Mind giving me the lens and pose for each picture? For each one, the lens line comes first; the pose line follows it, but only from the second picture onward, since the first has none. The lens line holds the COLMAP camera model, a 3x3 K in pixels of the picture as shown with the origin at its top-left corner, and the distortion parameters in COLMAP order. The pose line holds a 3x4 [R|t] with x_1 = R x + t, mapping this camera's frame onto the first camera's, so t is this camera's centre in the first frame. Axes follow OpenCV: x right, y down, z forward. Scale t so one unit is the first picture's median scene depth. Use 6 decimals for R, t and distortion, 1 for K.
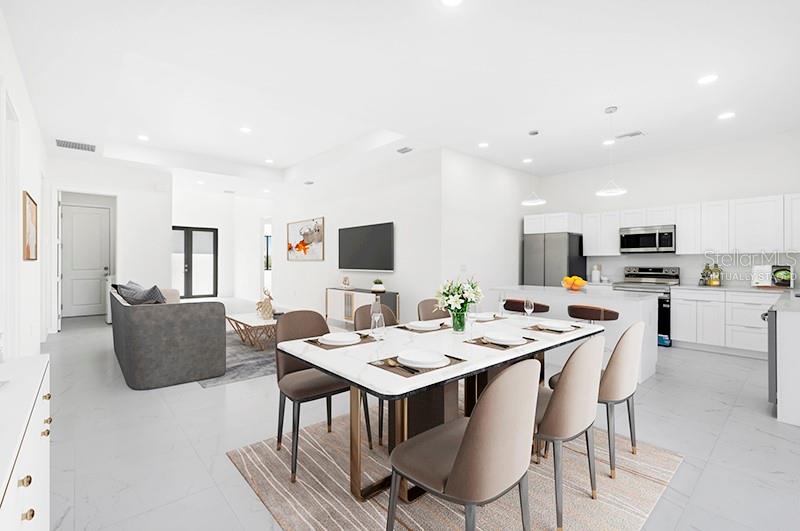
lens RADIAL K [[361.3, 0, 398.3], [0, 361.3, 260.1], [0, 0, 1]] dist [-0.002569, -0.000383]
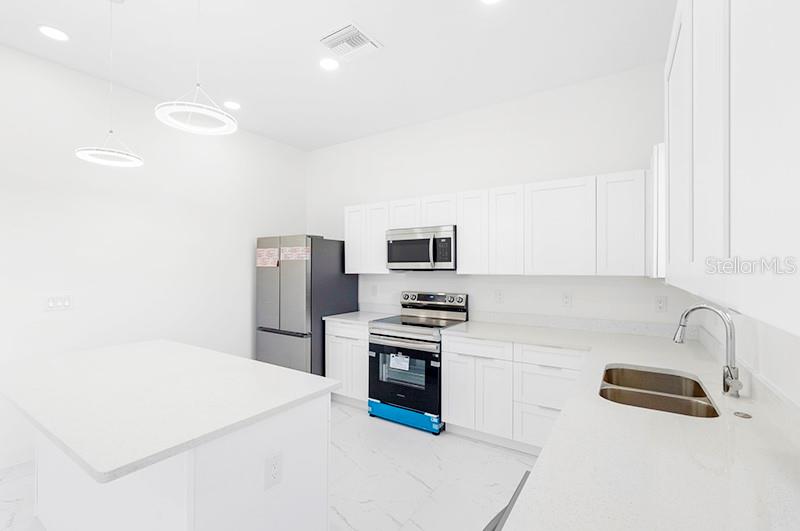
lens RADIAL K [[361.3, 0, 401.0], [0, 361.3, 265.2], [0, 0, 1]] dist [-0.002569, -0.000383]
pose [[0.962831, 0.004549, 0.270065, 0.504906], [-0.003293, 0.999982, -0.005105, -0.027074], [-0.270083, 0.004026, 0.962828, 0.432830]]
